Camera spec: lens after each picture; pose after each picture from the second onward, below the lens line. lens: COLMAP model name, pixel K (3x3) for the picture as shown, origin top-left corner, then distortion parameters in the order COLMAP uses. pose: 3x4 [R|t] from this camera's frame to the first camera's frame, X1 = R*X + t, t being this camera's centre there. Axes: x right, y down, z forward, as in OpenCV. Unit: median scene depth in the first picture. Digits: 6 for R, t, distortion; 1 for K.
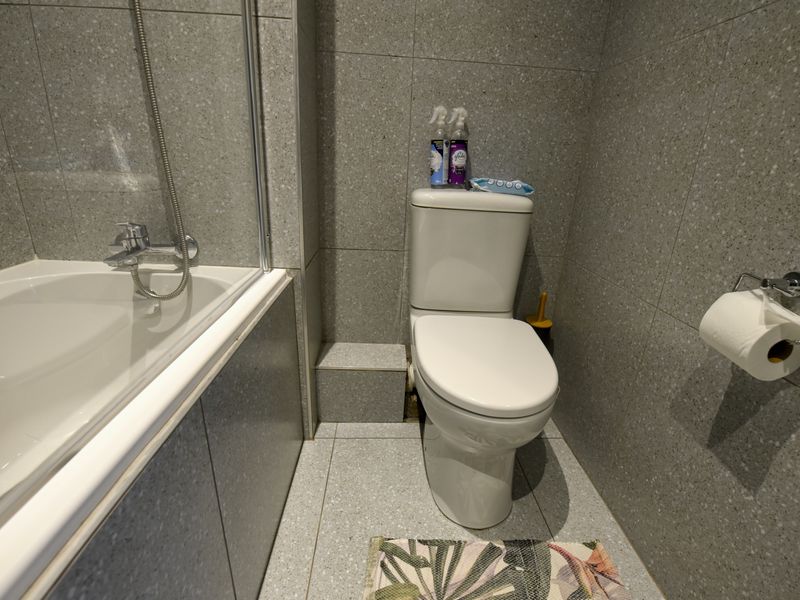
lens RADIAL K [[391.2, 0, 405.6], [0, 391.2, 298.4], [0, 0, 1]] dist [-0.021310, -0.000178]
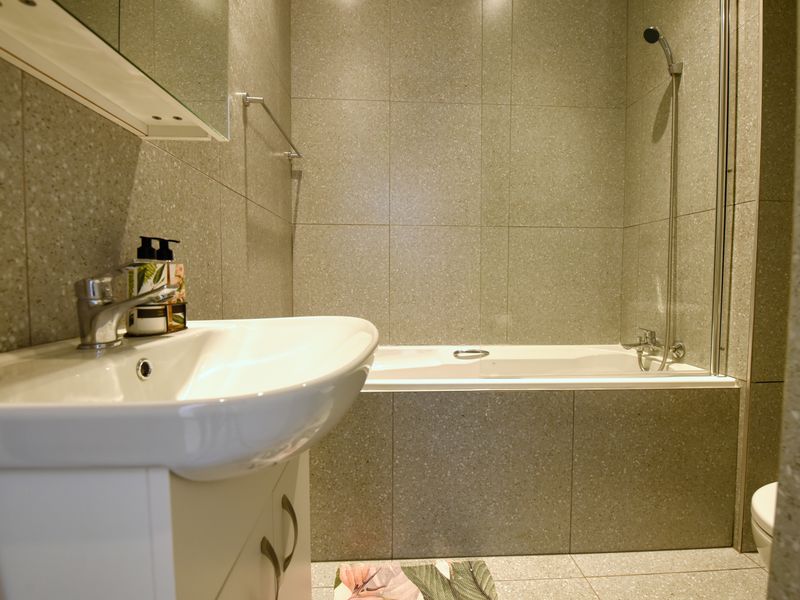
lens RADIAL K [[391.2, 0, 405.6], [0, 391.2, 298.4], [0, 0, 1]] dist [-0.021310, -0.000178]
pose [[0.009231, -0.004775, -0.999946, 1.010352], [-0.347352, 0.937703, -0.007684, 0.065218], [0.937689, 0.347404, 0.006997, -0.083238]]
